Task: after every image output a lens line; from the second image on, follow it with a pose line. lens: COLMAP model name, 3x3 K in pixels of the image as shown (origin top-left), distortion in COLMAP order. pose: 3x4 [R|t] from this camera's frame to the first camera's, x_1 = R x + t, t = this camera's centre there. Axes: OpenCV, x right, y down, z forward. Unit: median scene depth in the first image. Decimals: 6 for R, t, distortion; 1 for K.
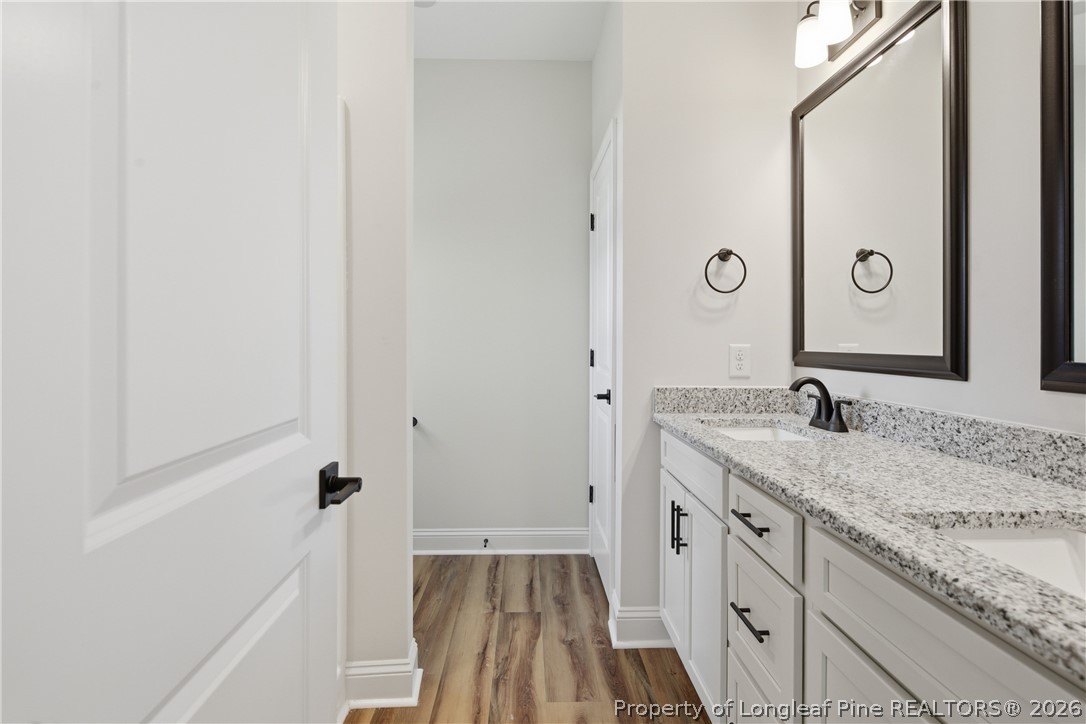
lens RADIAL K [[530.9, 0, 528.4], [0, 530.9, 352.4], [0, 0, 1]] dist [0.001469, -0.000399]
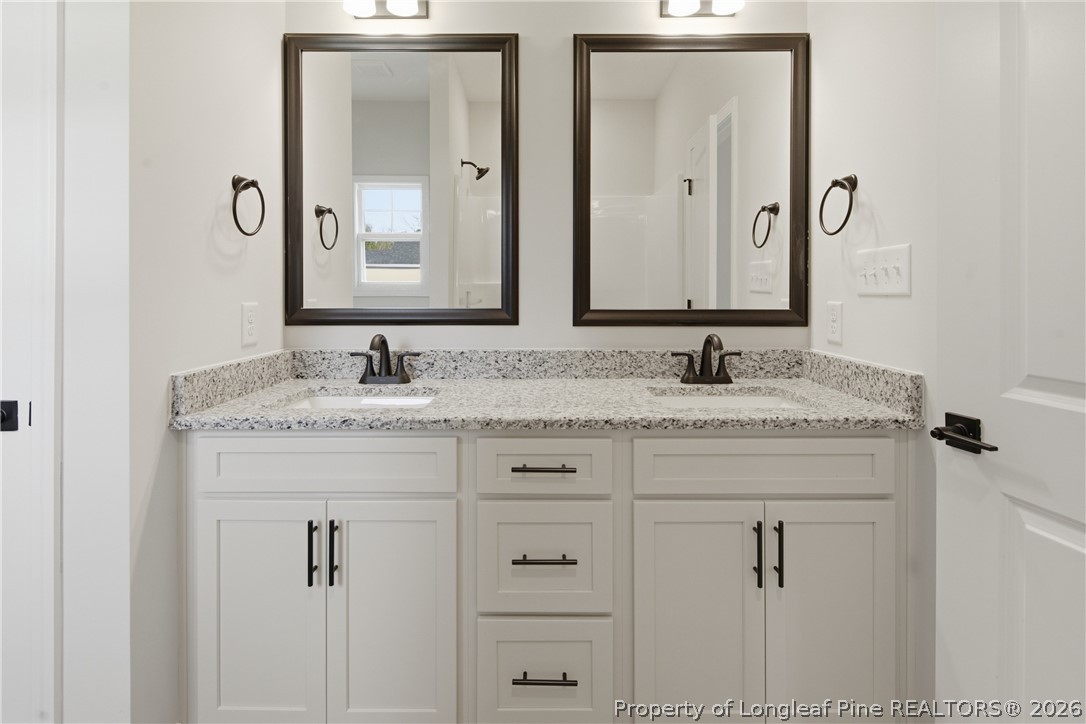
lens RADIAL K [[527.6, 0, 544.2], [0, 527.6, 291.1], [0, 0, 1]] dist [0.001538, 0.000028]
pose [[0.017224, -0.006207, 0.999832, -0.578730], [0.021127, 0.999760, 0.005843, -0.043575], [-0.999628, 0.021023, 0.017351, 0.854719]]
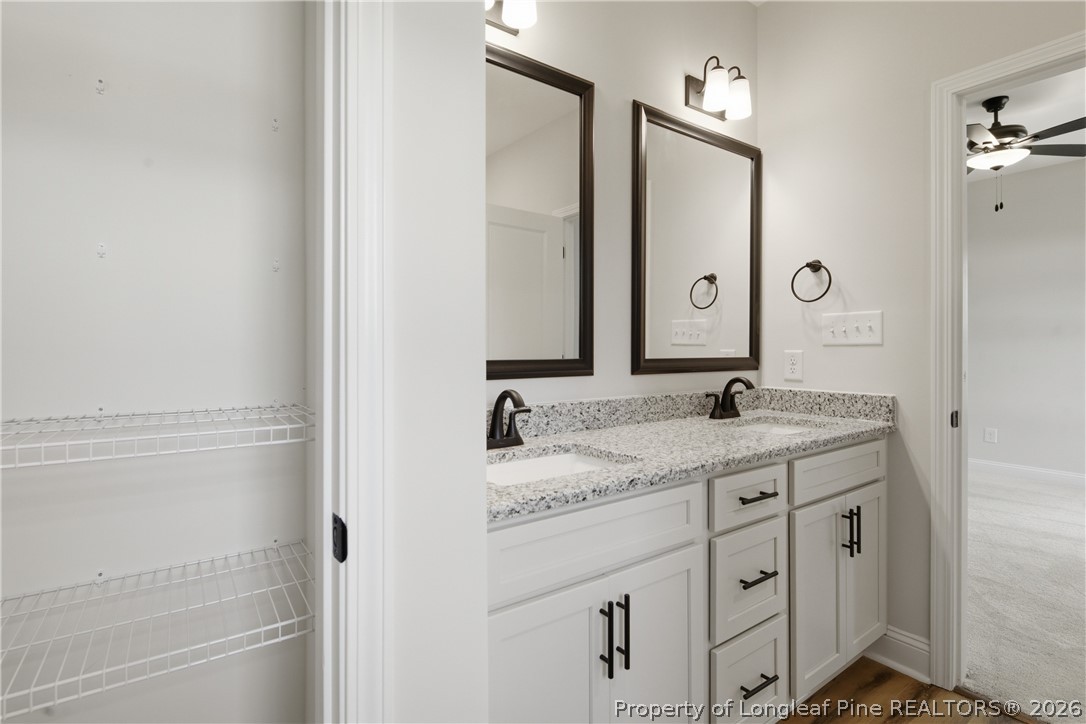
lens RADIAL K [[530.9, 0, 528.4], [0, 530.9, 352.4], [0, 0, 1]] dist [0.001469, -0.000399]
pose [[-0.578626, -0.010690, 0.815523, -0.235149], [0.013913, 0.999639, 0.022974, -0.041991], [-0.815475, 0.024640, -0.578268, 1.870937]]
